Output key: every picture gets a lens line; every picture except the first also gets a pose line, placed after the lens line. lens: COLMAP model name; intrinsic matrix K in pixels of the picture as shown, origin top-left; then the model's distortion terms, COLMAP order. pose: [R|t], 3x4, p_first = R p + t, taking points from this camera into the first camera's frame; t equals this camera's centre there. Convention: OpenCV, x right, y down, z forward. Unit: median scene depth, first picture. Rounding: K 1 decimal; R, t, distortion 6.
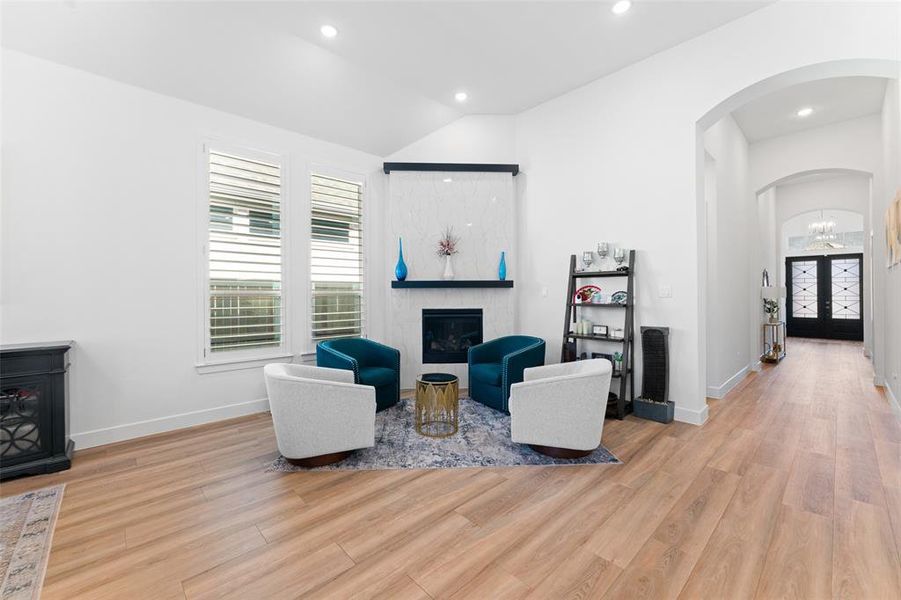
lens RADIAL K [[363.5, 0, 447.6], [0, 363.5, 302.1], [0, 0, 1]] dist [0.001090, 0.000021]
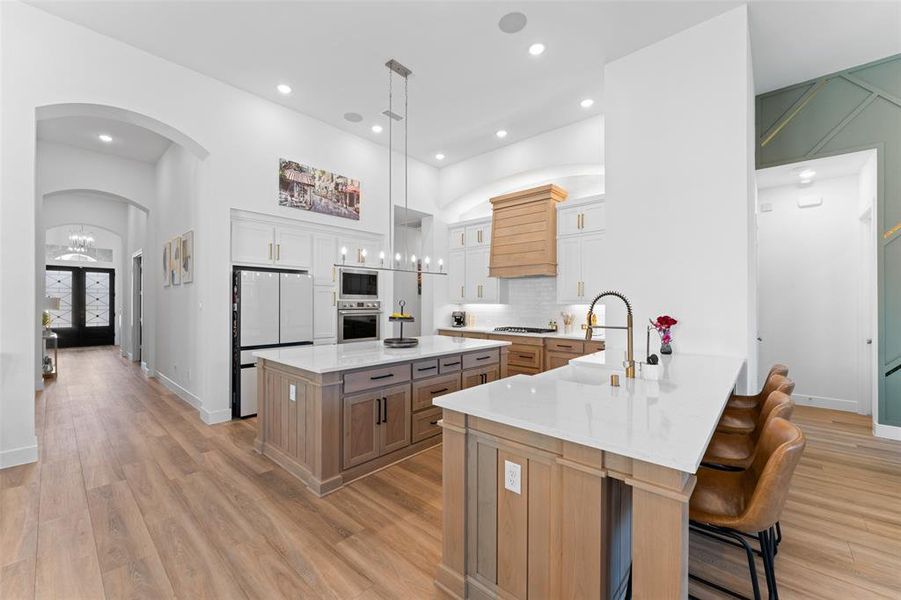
lens RADIAL K [[363.5, 0, 447.5], [0, 363.5, 300.6], [0, 0, 1]] dist [0.001090, 0.000021]
pose [[-0.088416, 0.009219, 0.996041, -0.106527], [0.016832, 0.999828, -0.007760, -0.006435], [-0.995941, 0.016080, -0.088556, 0.046968]]
